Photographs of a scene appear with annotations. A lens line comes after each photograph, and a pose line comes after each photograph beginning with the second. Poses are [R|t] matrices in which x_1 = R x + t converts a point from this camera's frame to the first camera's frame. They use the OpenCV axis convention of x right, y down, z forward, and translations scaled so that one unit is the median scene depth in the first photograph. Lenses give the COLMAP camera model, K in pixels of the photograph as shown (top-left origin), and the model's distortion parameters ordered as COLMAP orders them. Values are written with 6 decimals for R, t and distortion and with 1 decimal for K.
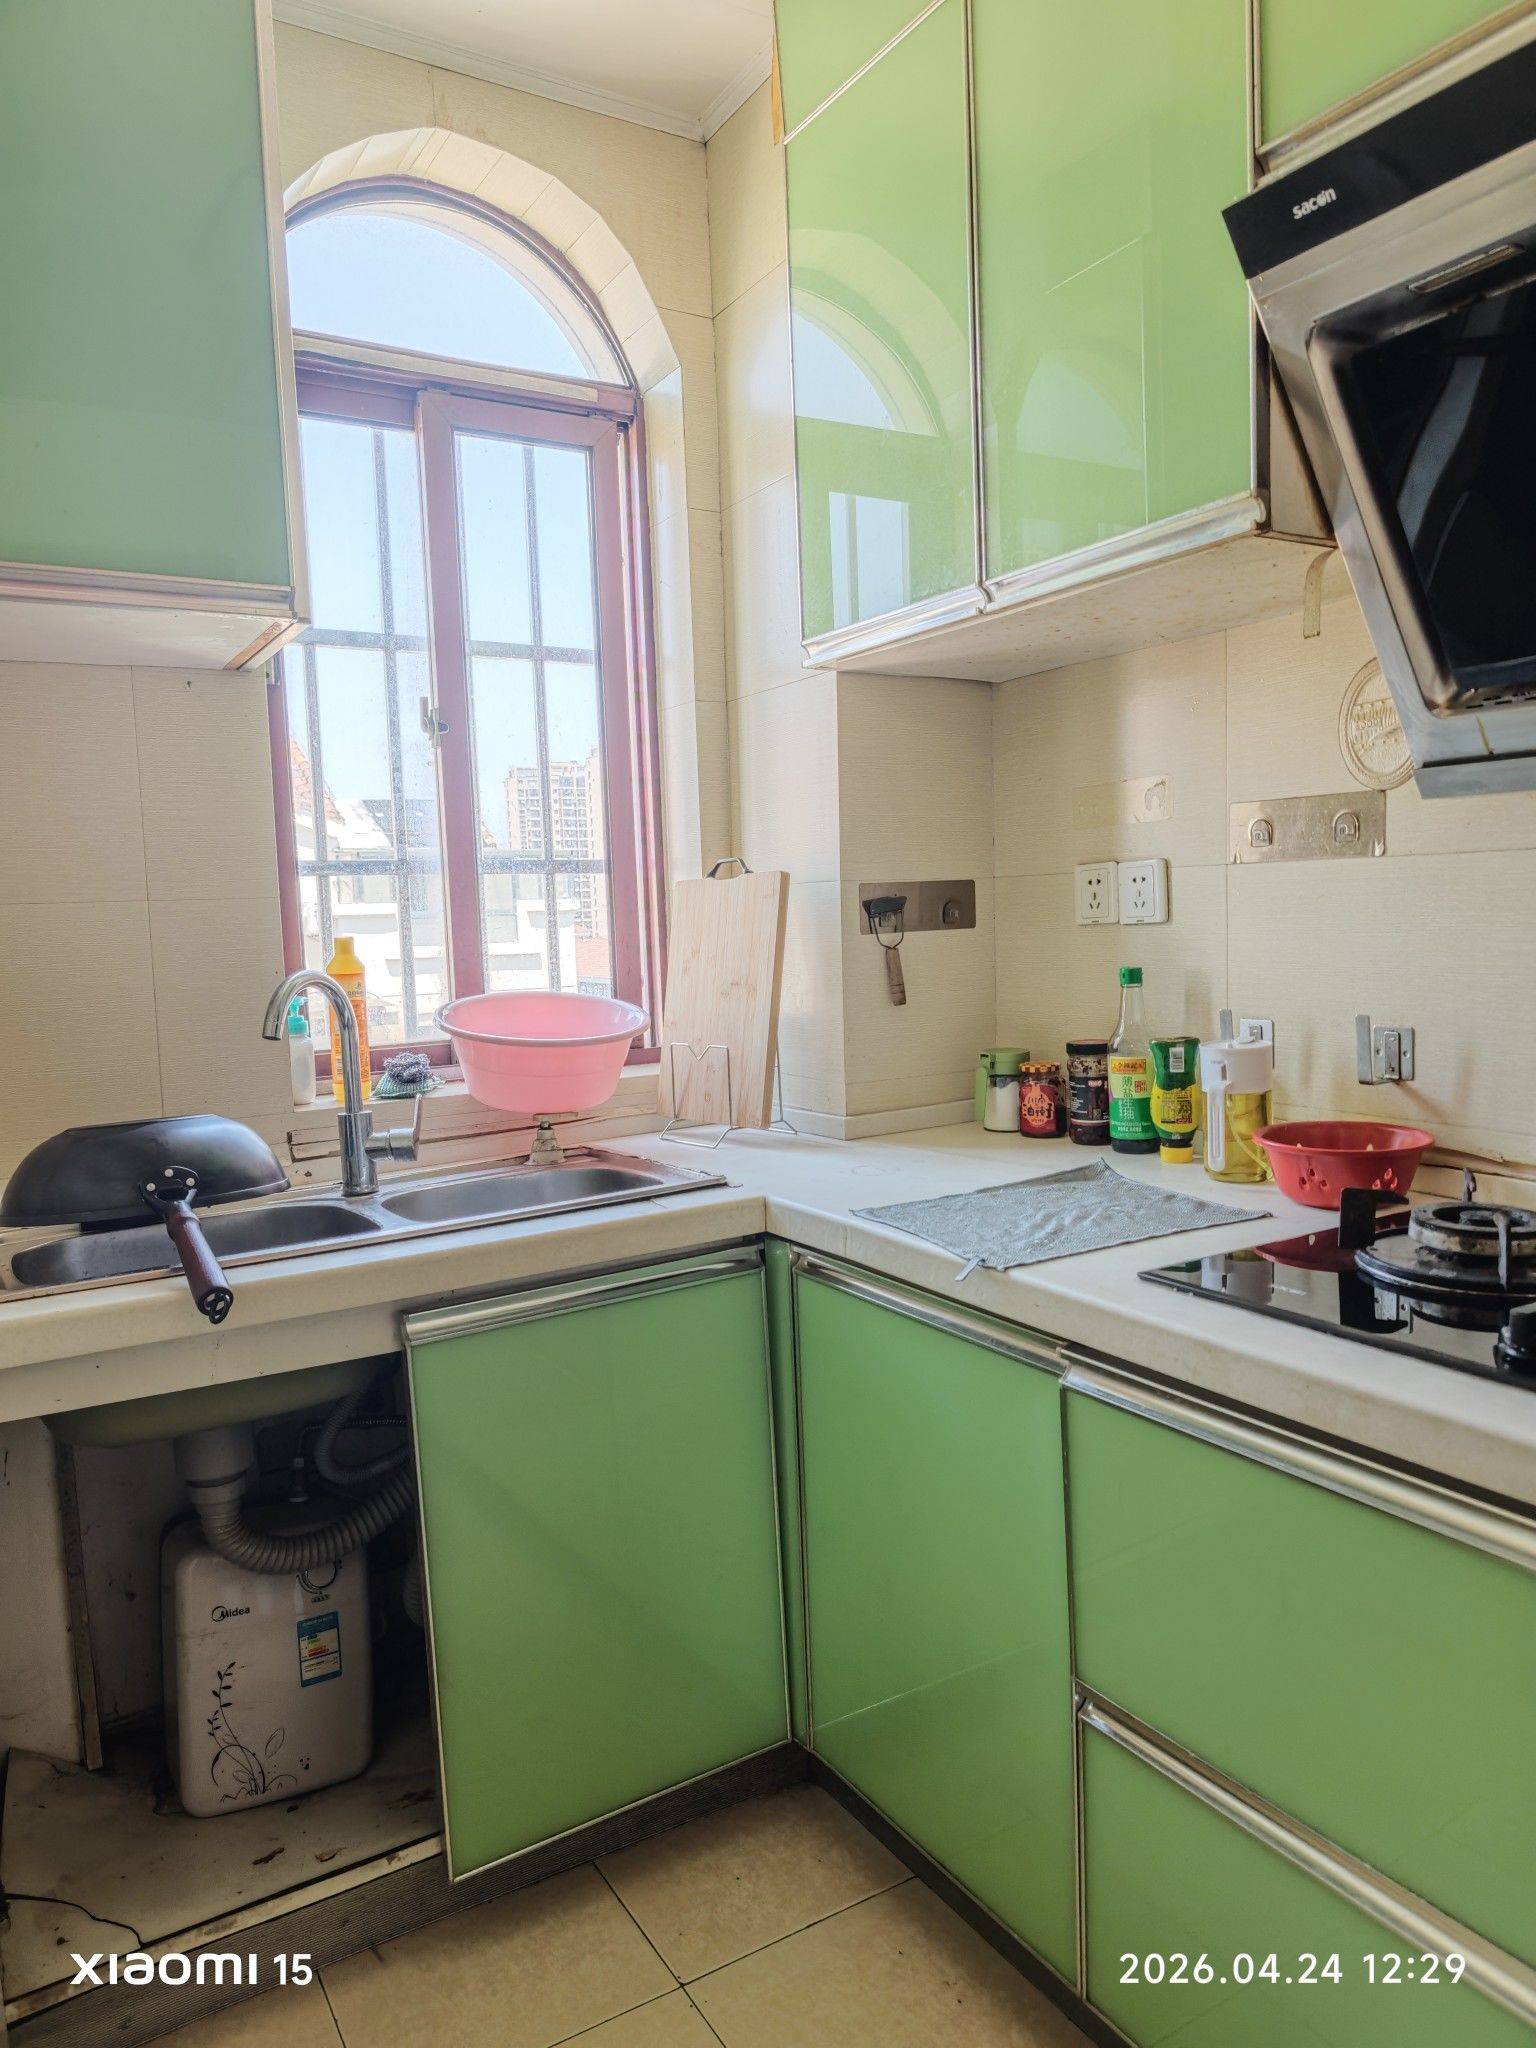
lens RADIAL K [[1394.9, 0, 770.8], [0, 1394.9, 1020.4], [0, 0, 1]] dist [0.028797, -0.030011]
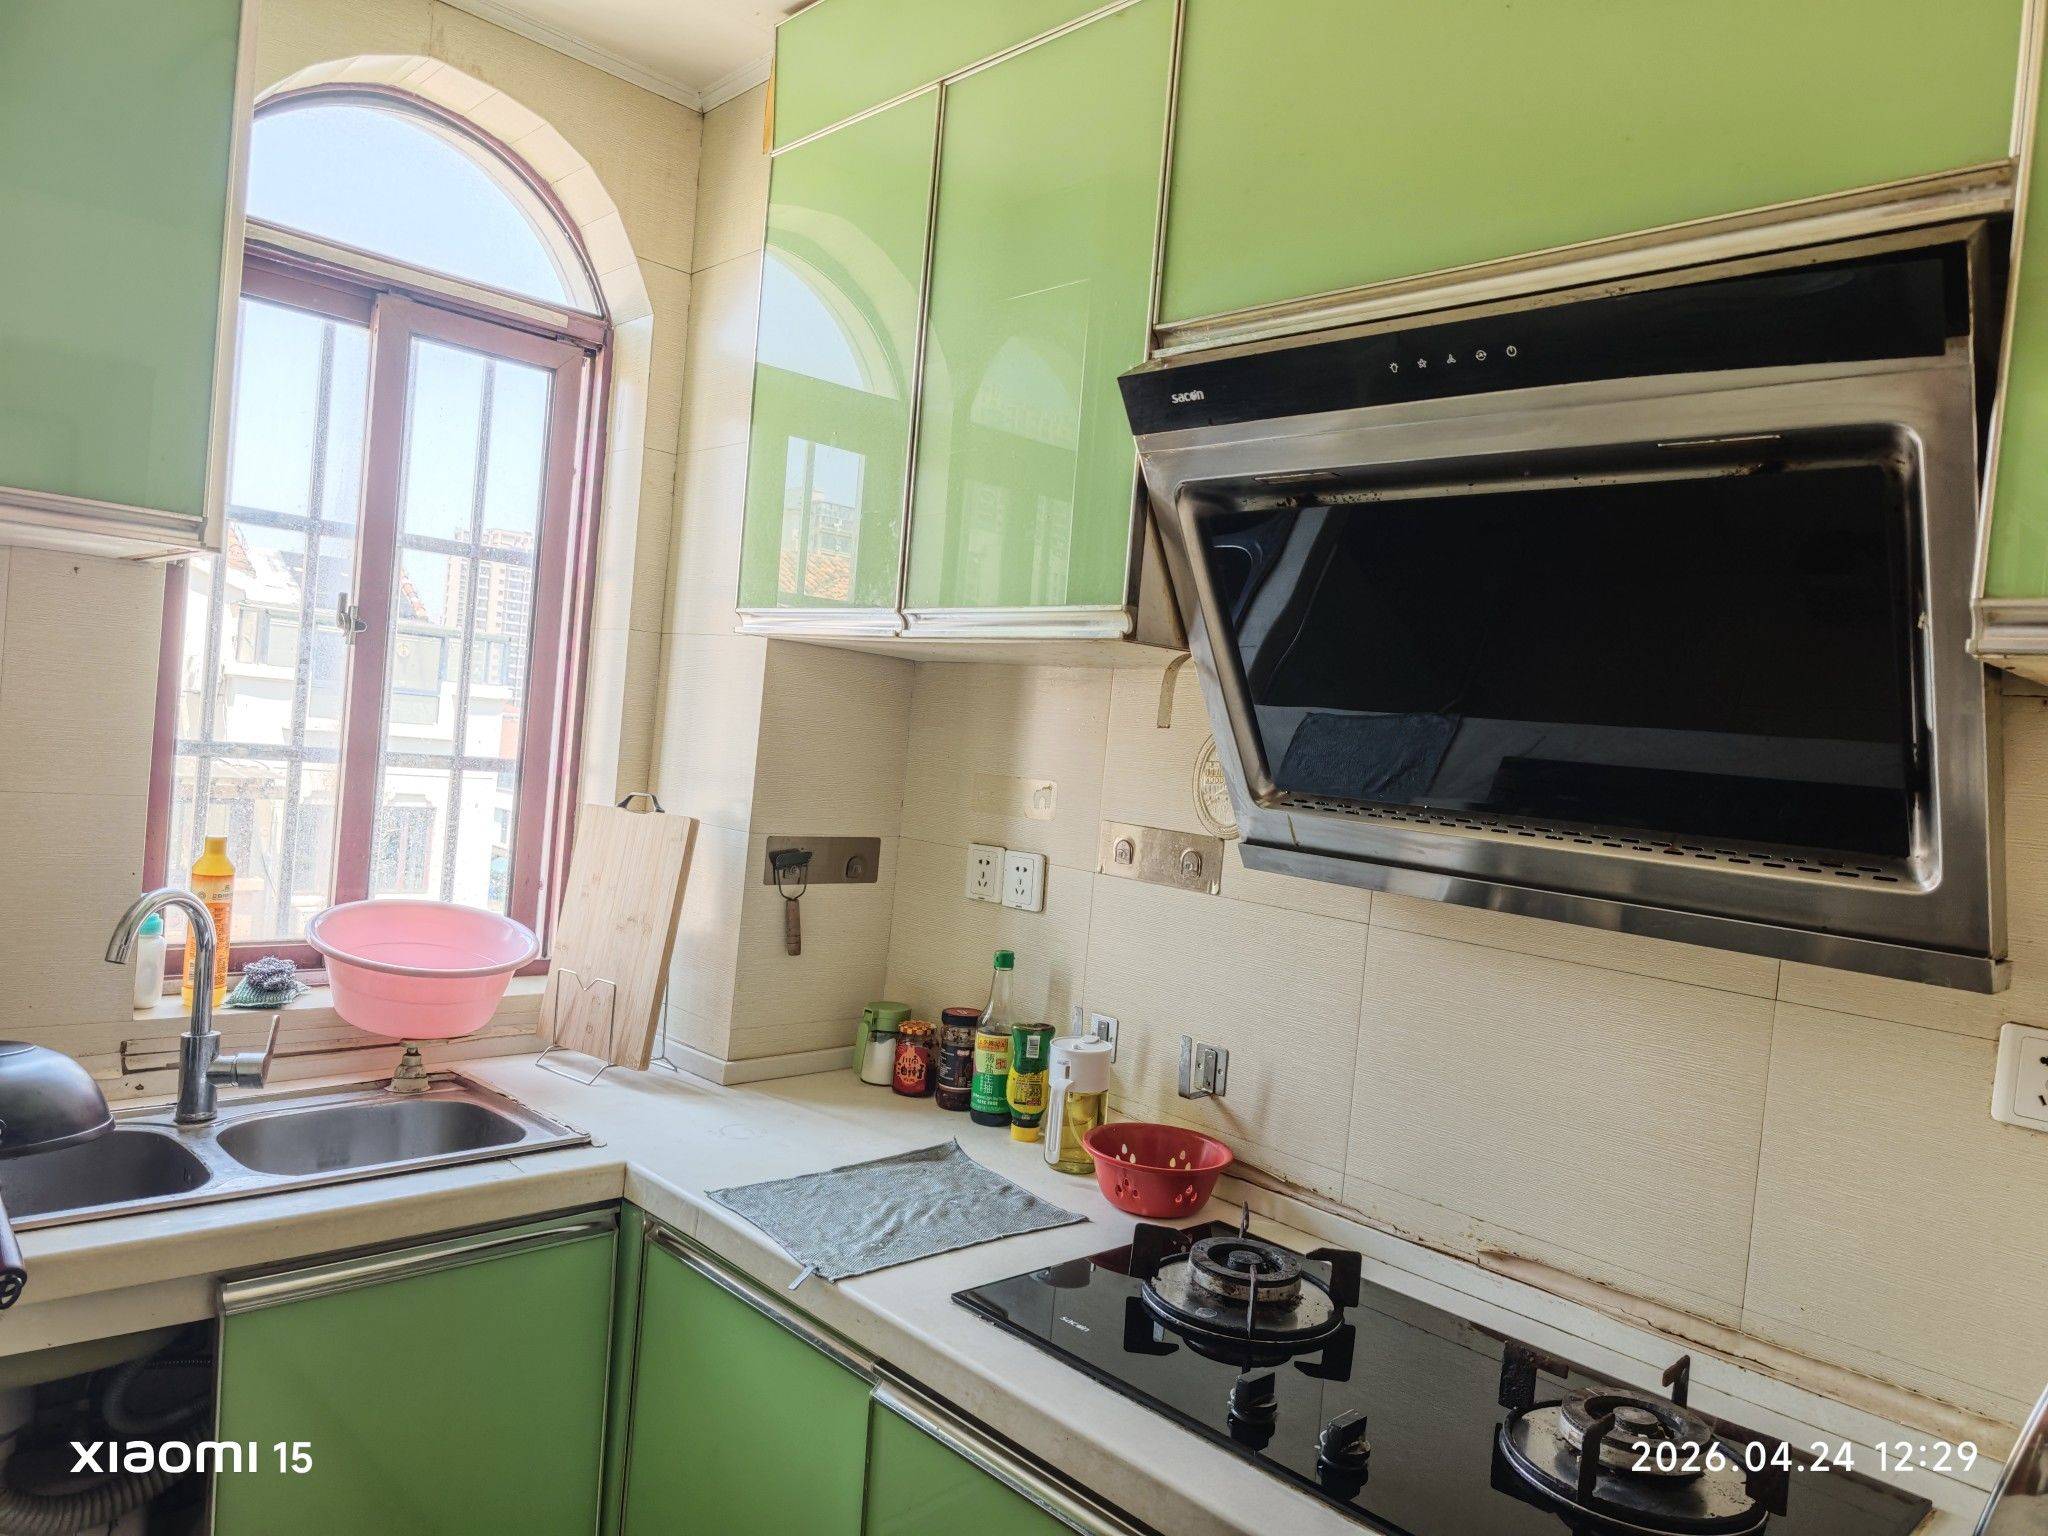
lens RADIAL K [[1394.9, 0, 1028.9], [0, 1394.9, 761.6], [0, 0, 1]] dist [0.028797, -0.030011]
pose [[0.969117, 0.116454, 0.217373, 0.021609], [-0.104492, 0.992348, -0.065773, -0.114870], [-0.223370, 0.041028, 0.973870, -0.071246]]
